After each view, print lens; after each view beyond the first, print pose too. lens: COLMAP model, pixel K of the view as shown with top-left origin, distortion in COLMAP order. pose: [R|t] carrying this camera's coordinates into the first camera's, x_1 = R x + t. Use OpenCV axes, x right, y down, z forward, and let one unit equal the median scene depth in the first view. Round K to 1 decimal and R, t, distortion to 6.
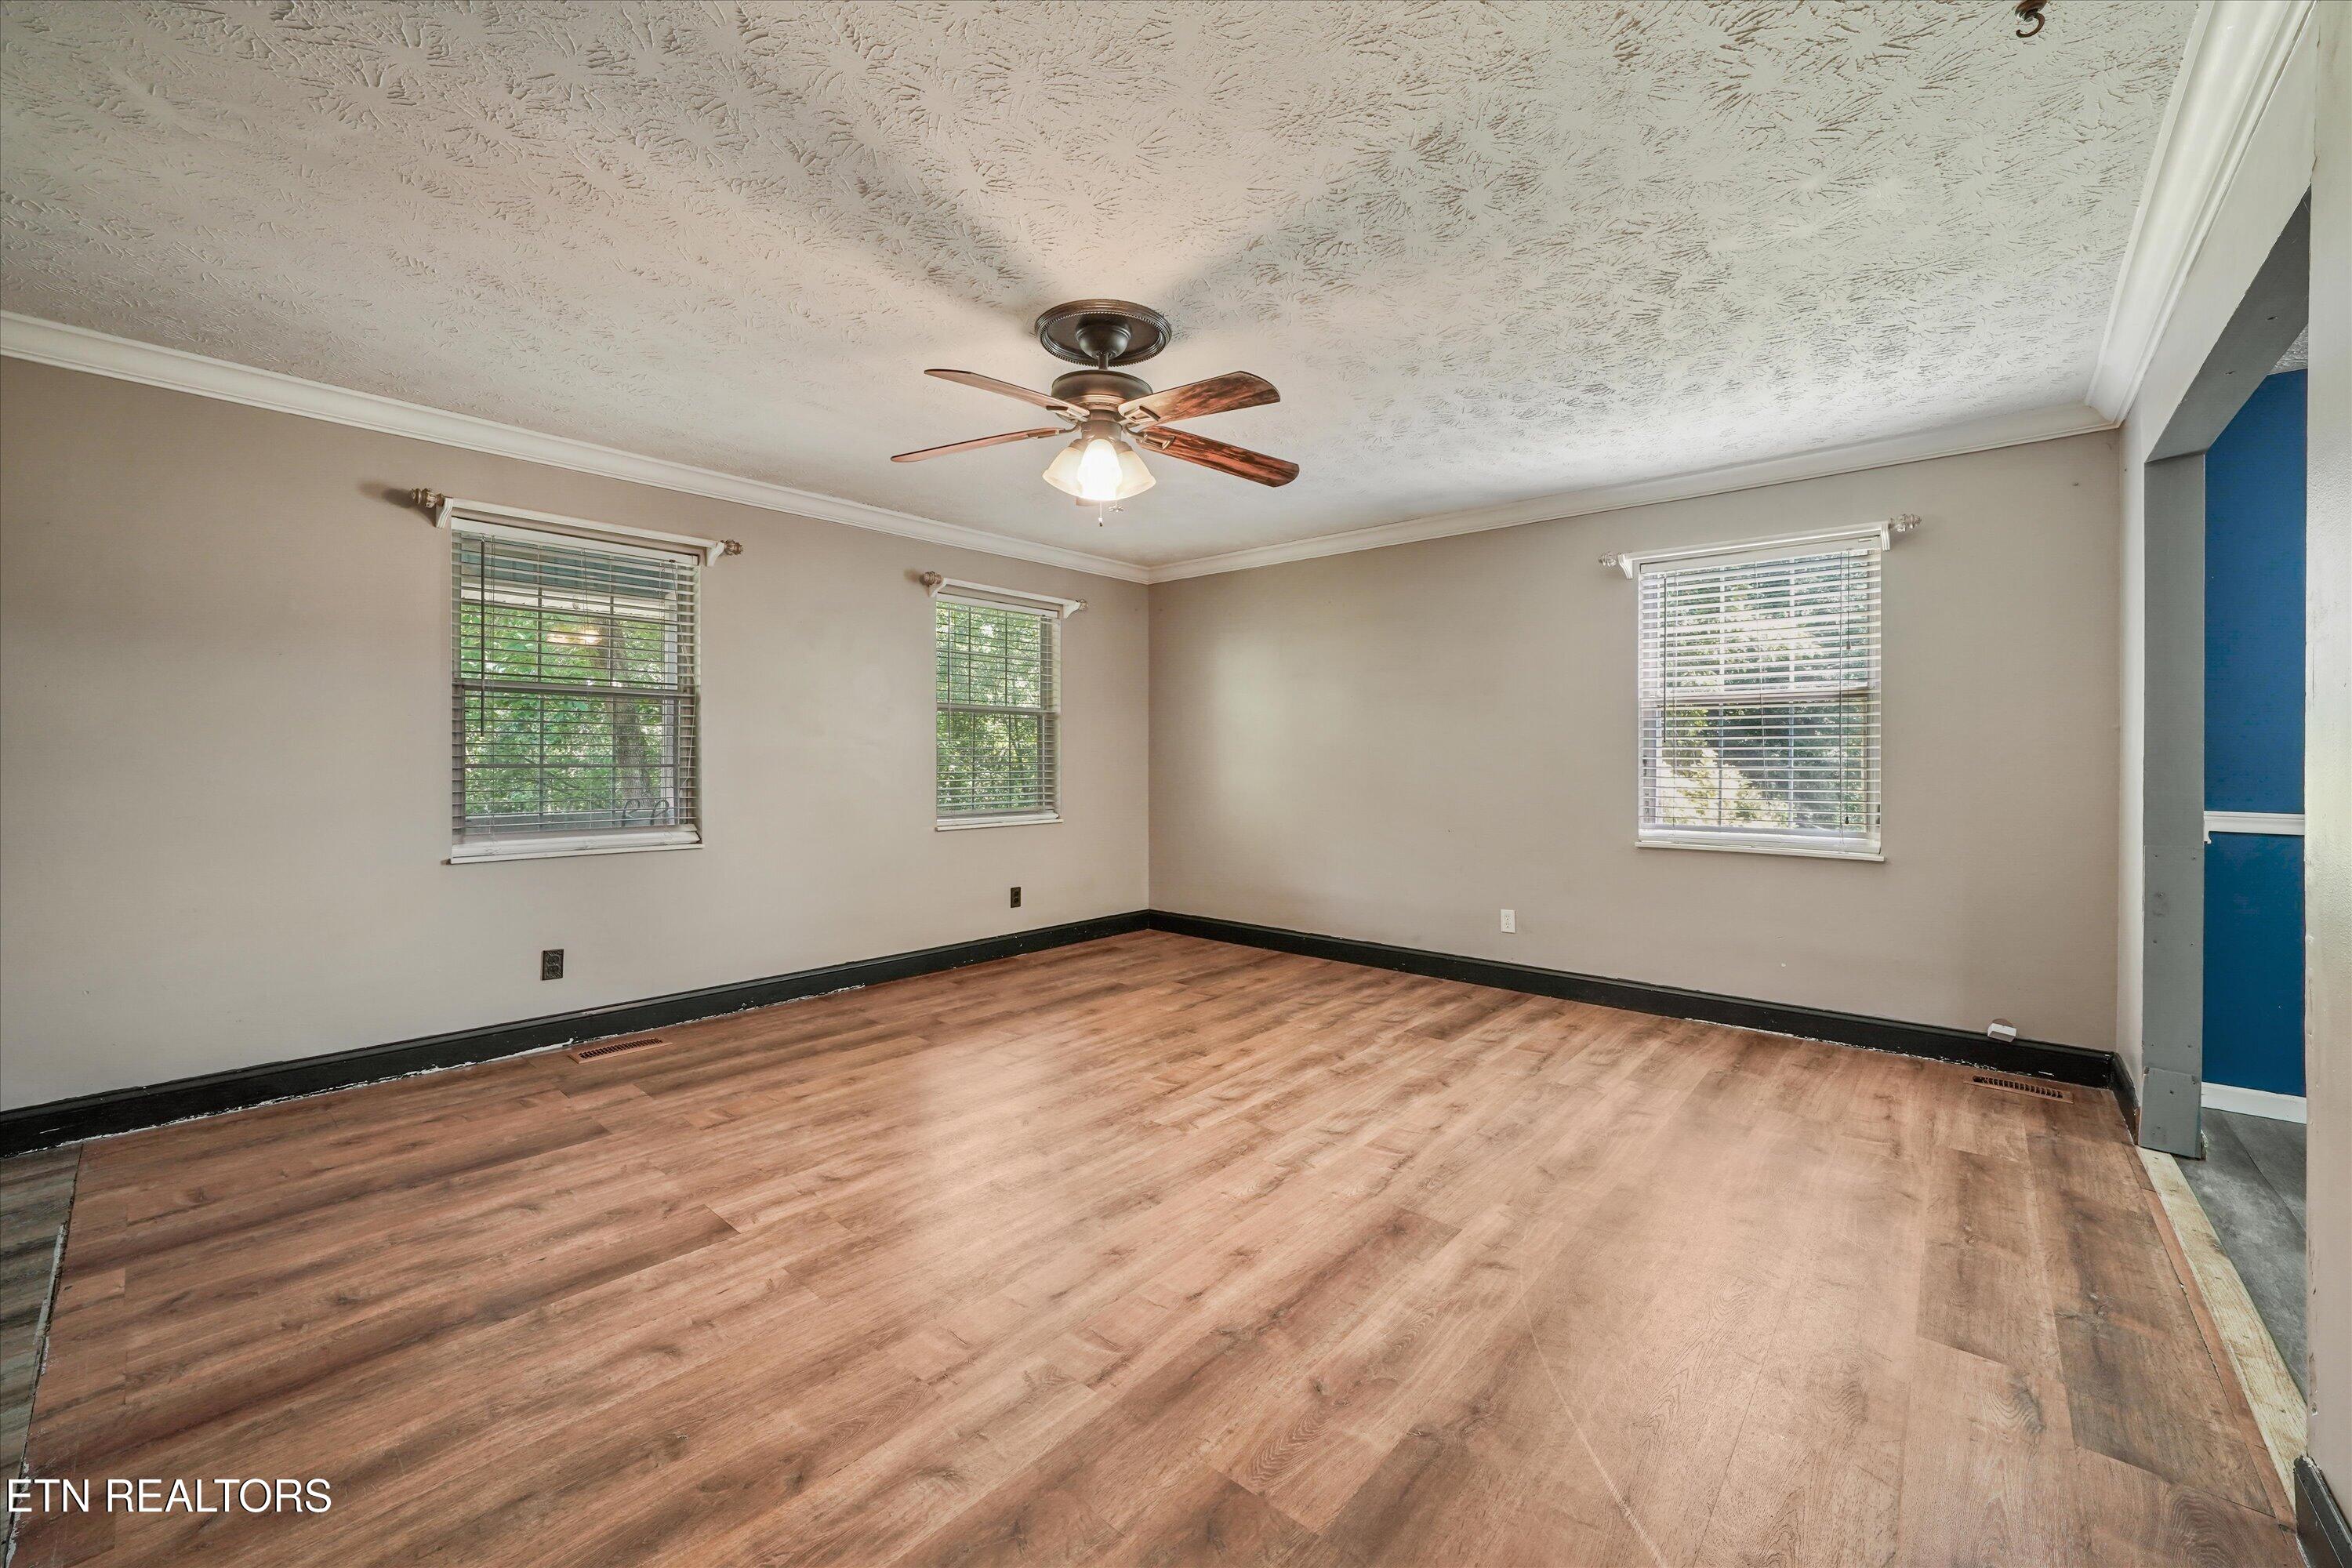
lens RADIAL K [[943.9, 0, 1184.8], [0, 943.9, 772.0], [0, 0, 1]] dist [-0.015002, 0.000463]
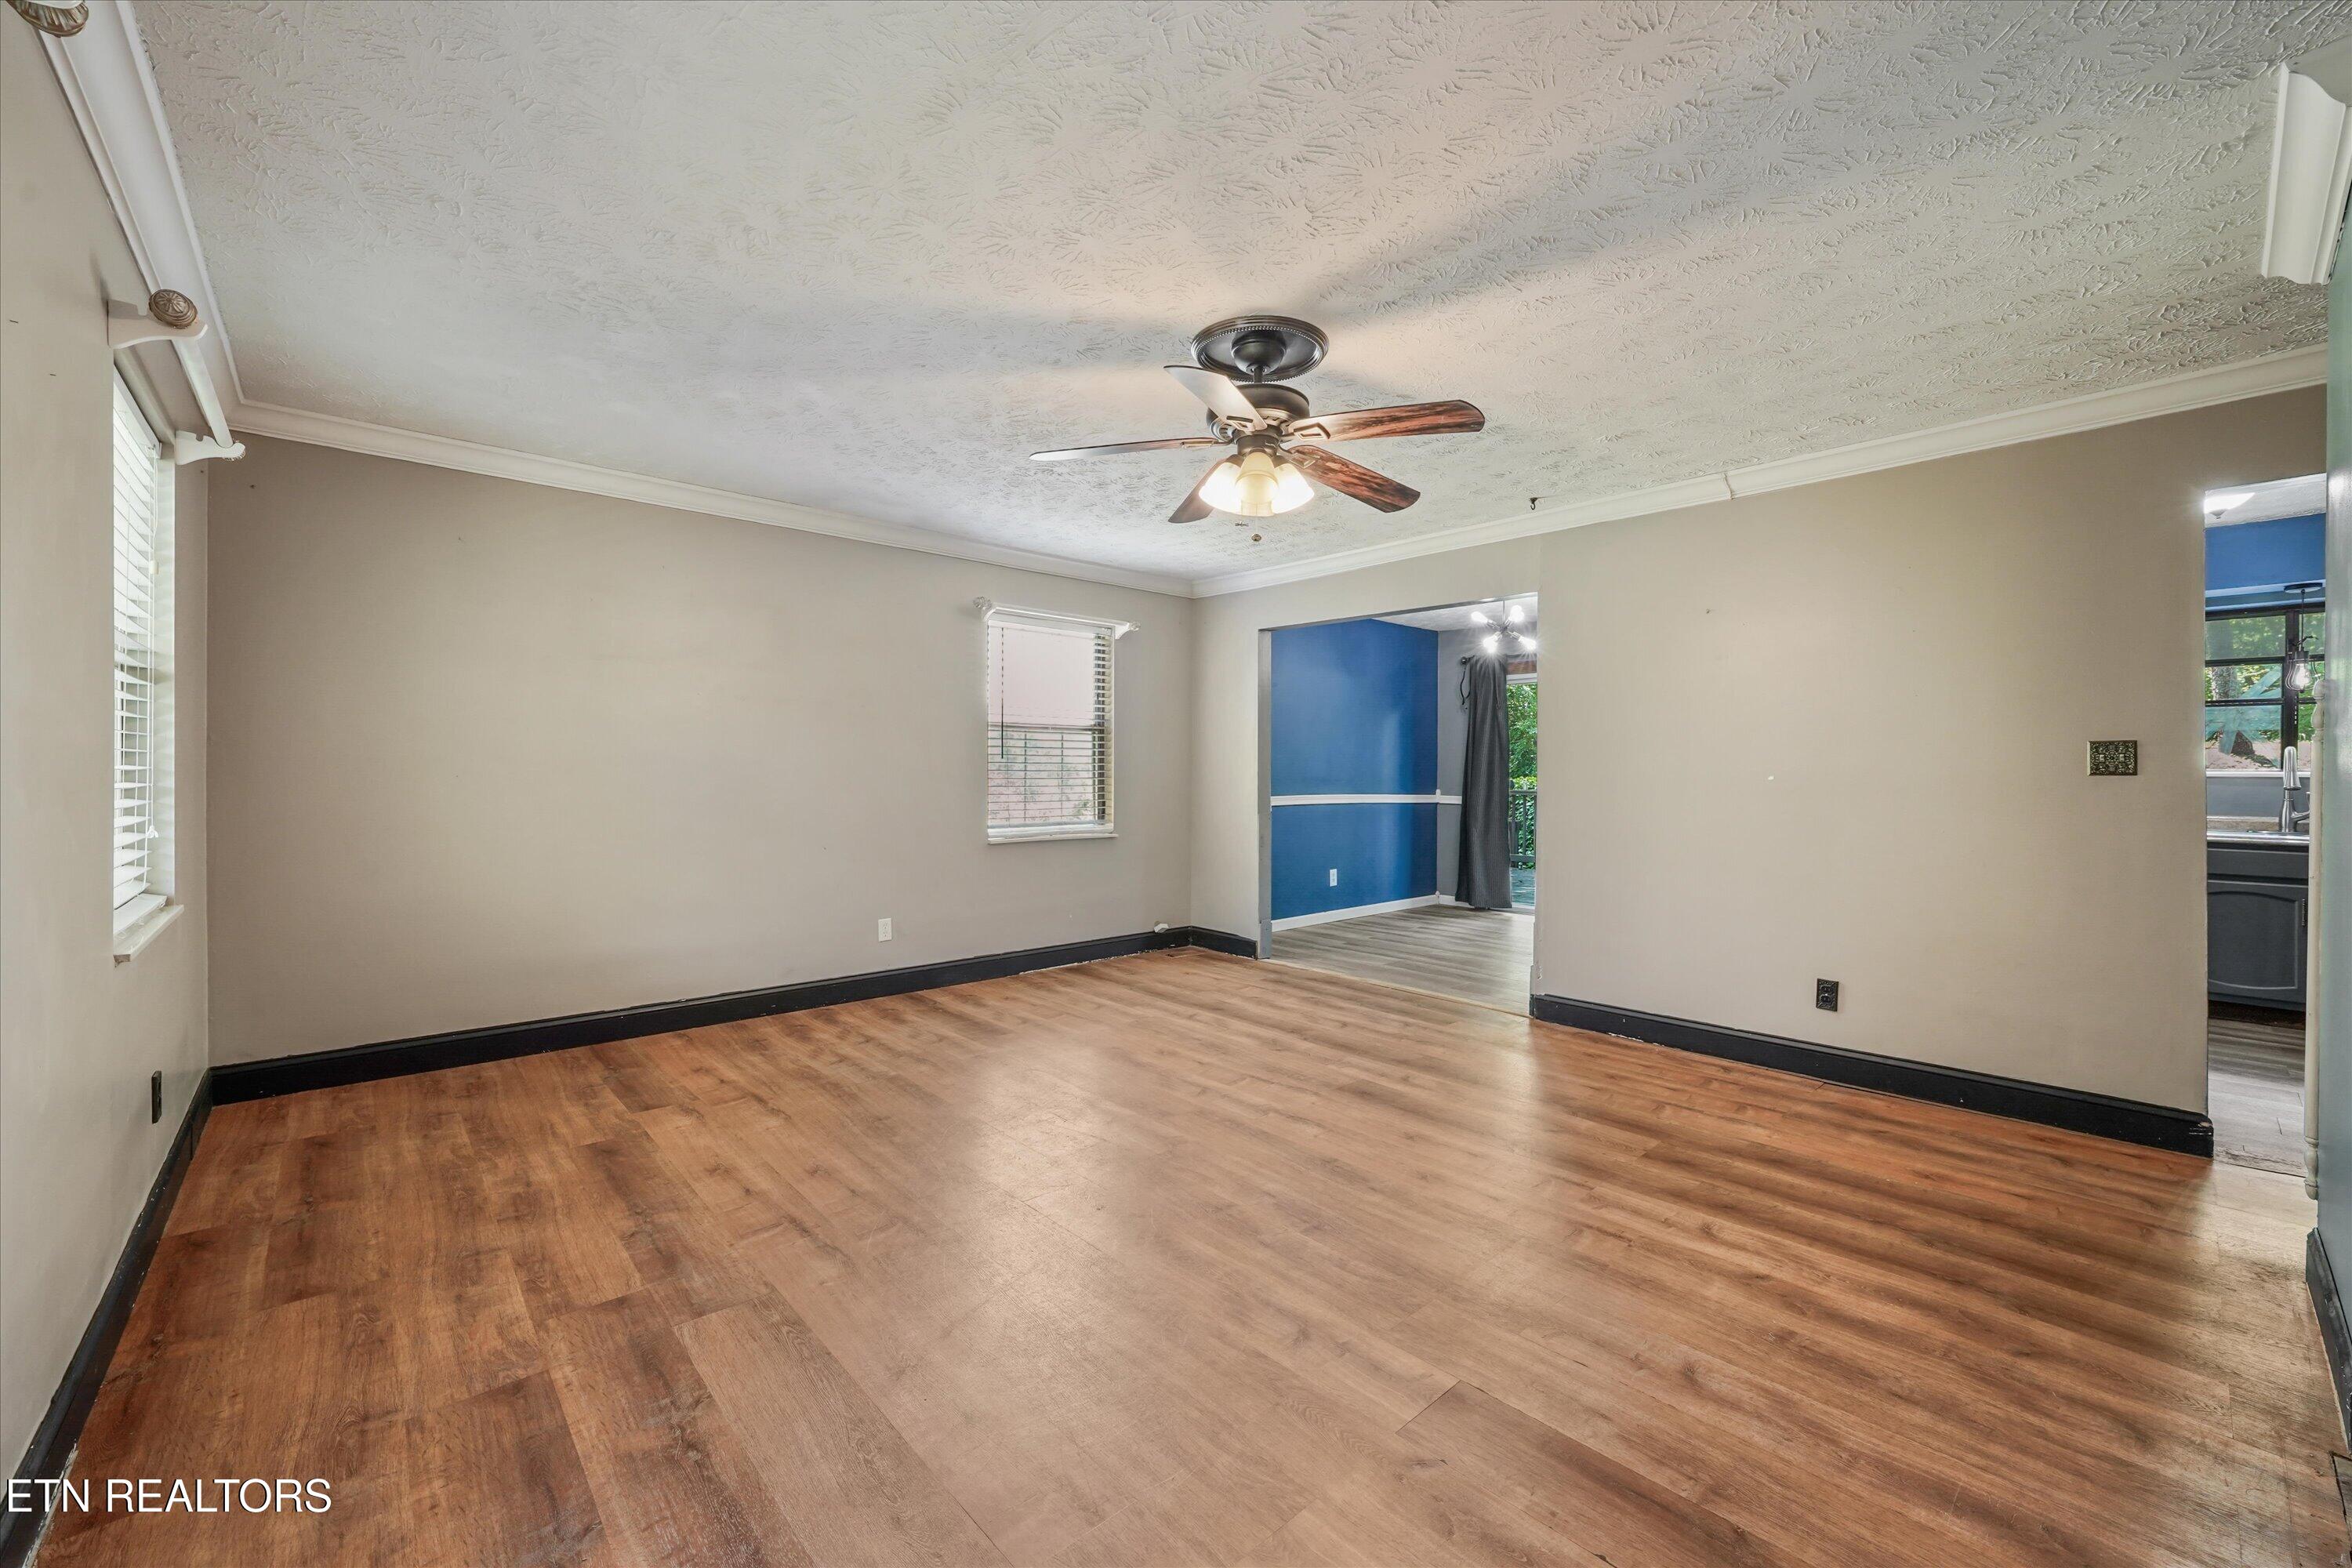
lens RADIAL K [[943.9, 0, 1184.8], [0, 943.9, 772.0], [0, 0, 1]] dist [-0.015002, 0.000463]
pose [[0.092671, -0.001378, 0.995696, -1.214603], [0.011680, 0.999932, 0.000296, -0.017888], [-0.995628, 0.011603, 0.092681, 1.097248]]
